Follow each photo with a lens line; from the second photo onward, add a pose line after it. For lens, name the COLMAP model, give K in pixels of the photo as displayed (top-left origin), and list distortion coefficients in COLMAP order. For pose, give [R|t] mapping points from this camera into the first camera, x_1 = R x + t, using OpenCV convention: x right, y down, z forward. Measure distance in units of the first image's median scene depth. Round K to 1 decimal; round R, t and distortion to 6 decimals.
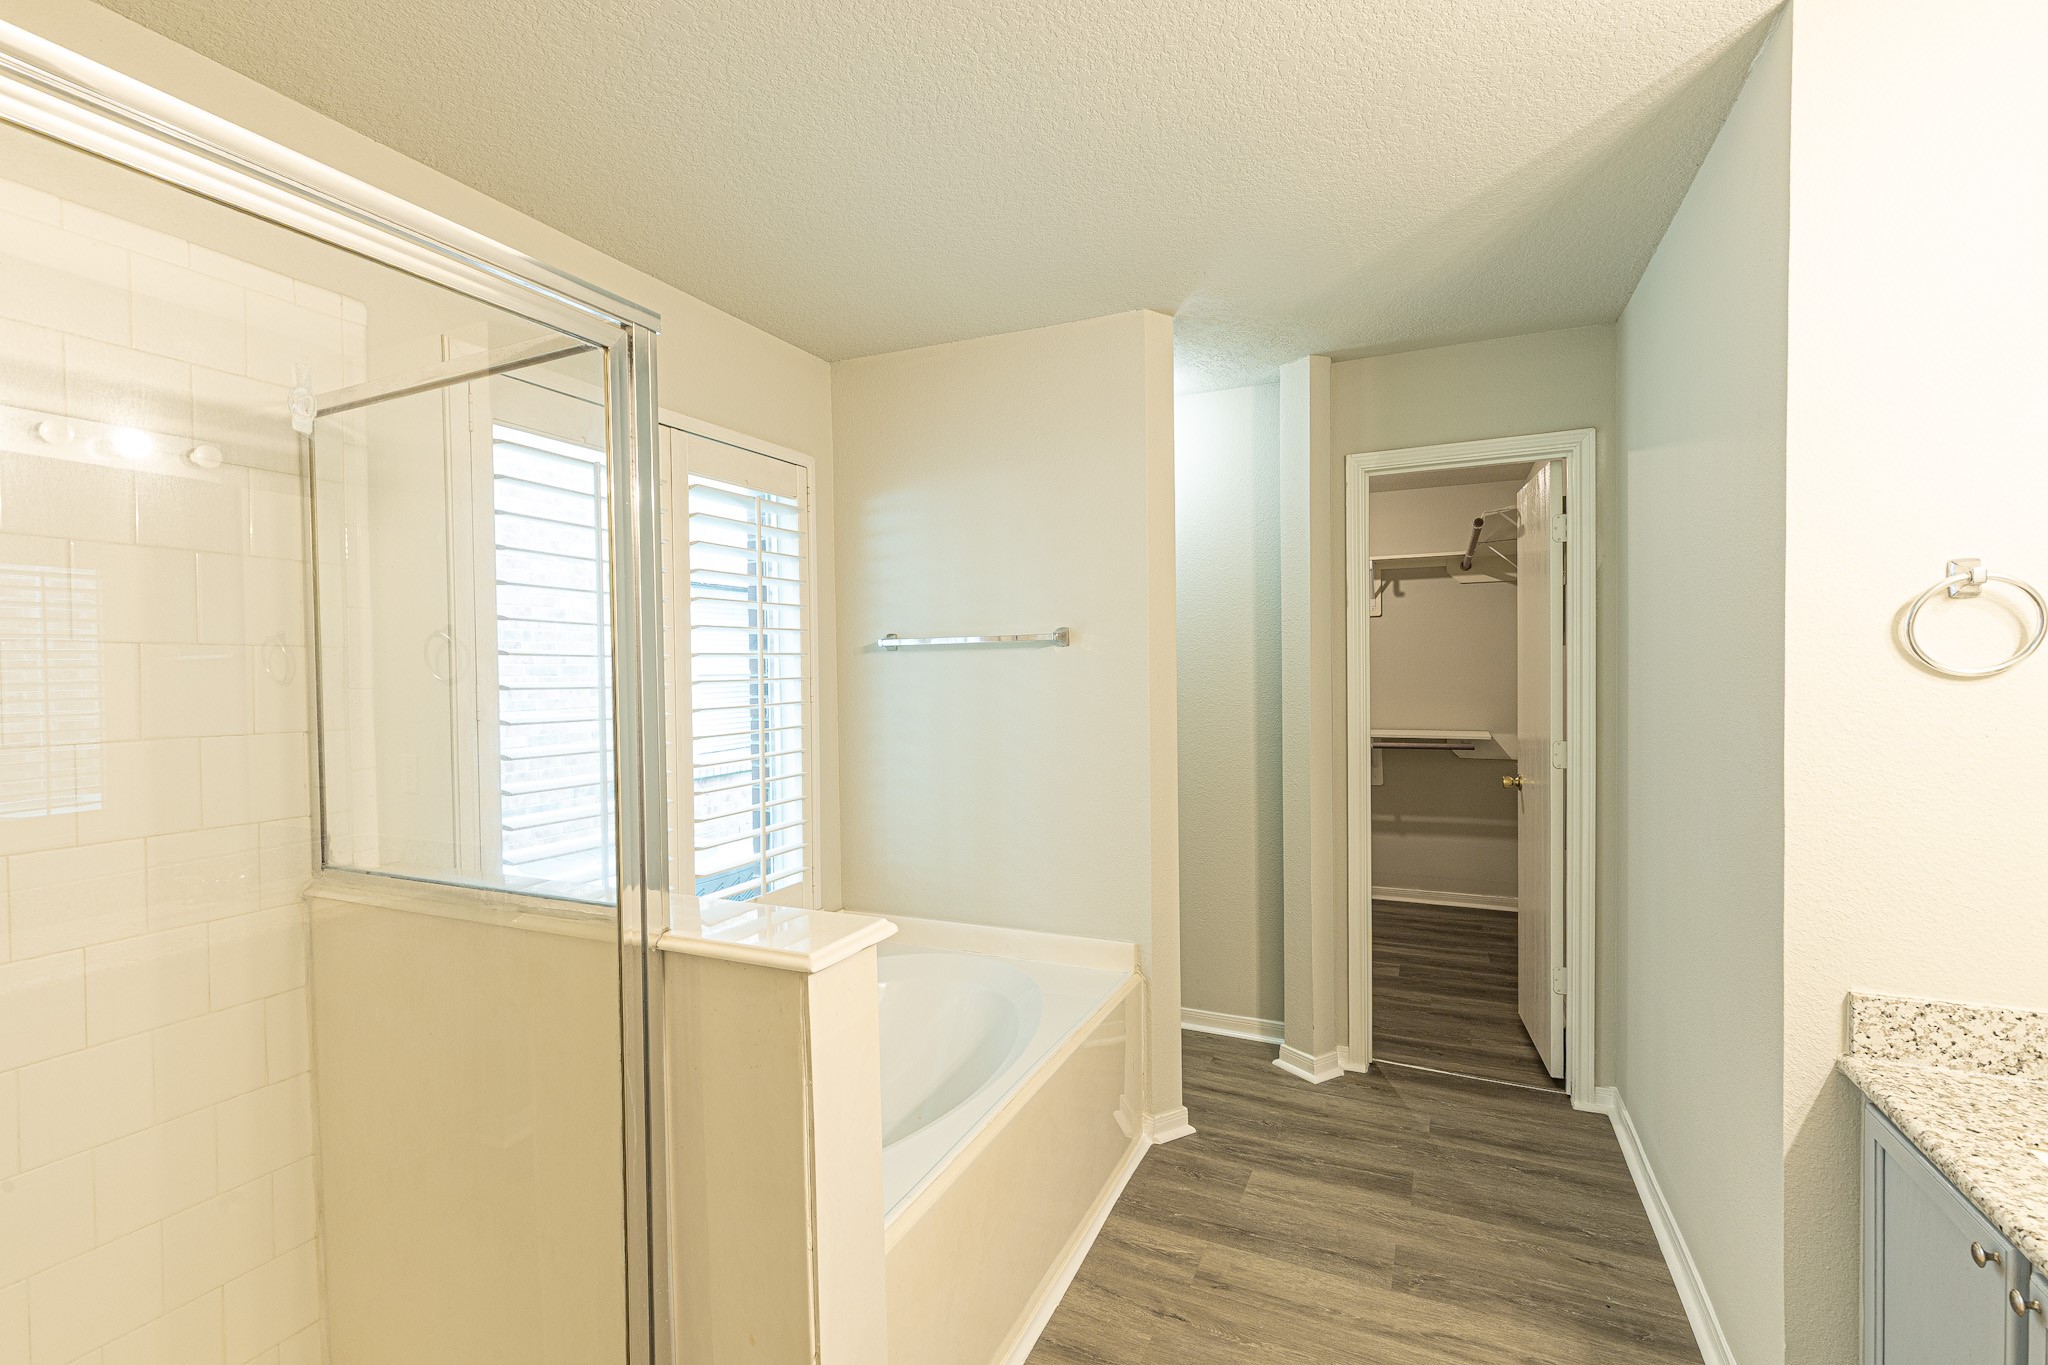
lens RADIAL K [[920.9, 0, 1010.0], [0, 920.9, 682.5], [0, 0, 1]] dist [0.004774, -0.002513]
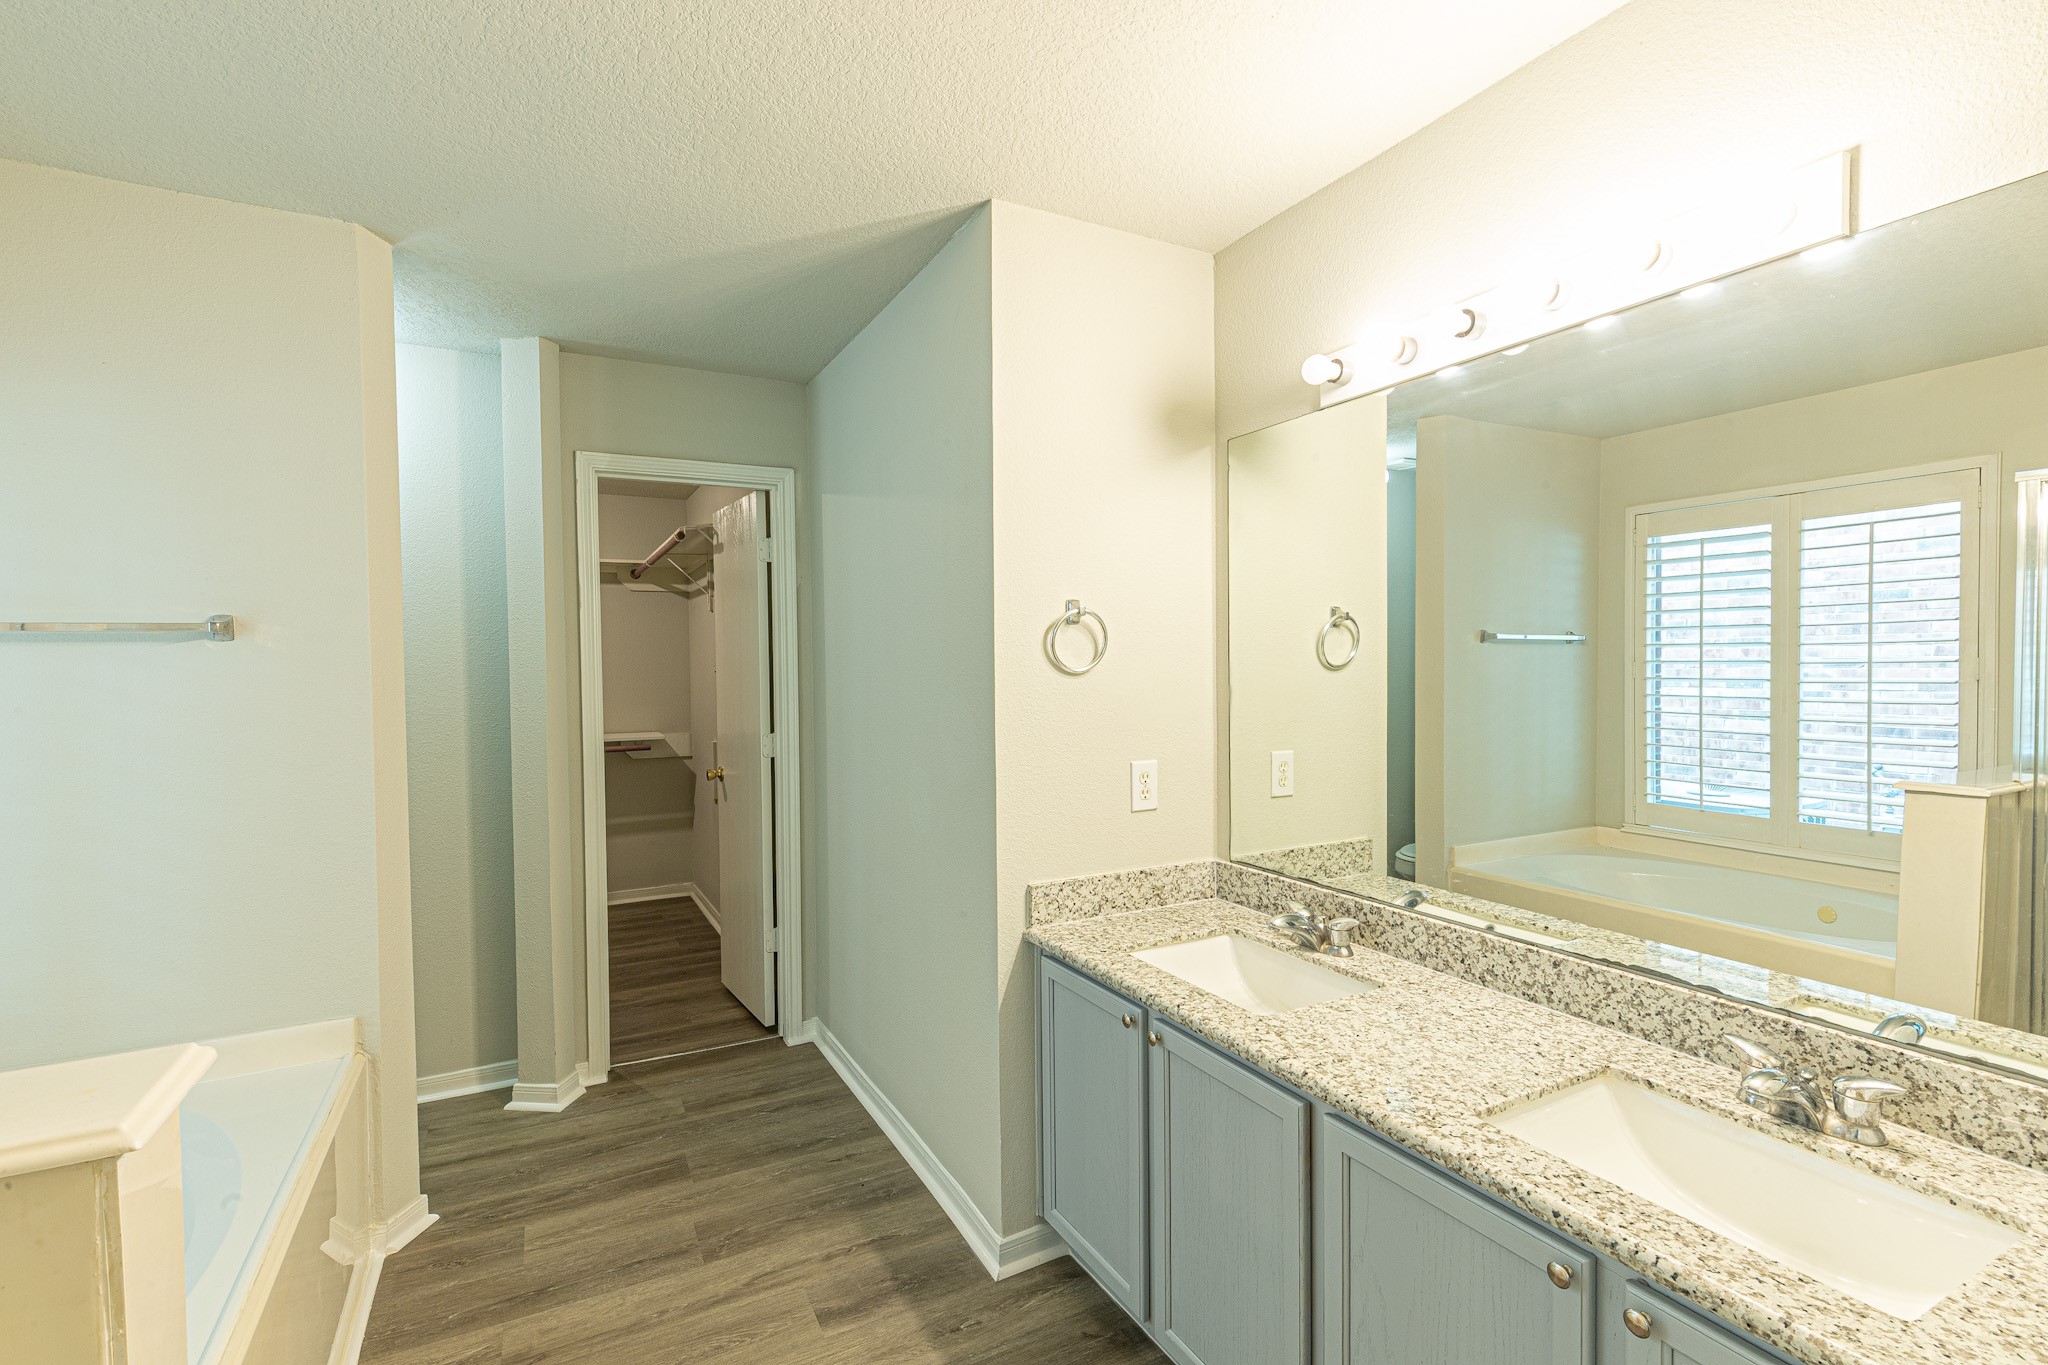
lens RADIAL K [[920.9, 0, 1013.1], [0, 920.9, 682.5], [0, 0, 1]] dist [0.004774, -0.002513]
pose [[0.601324, -0.010581, 0.798936, -0.156369], [0.016062, 0.999870, 0.001153, 0.002849], [-0.798844, 0.012139, 0.601416, 0.064147]]
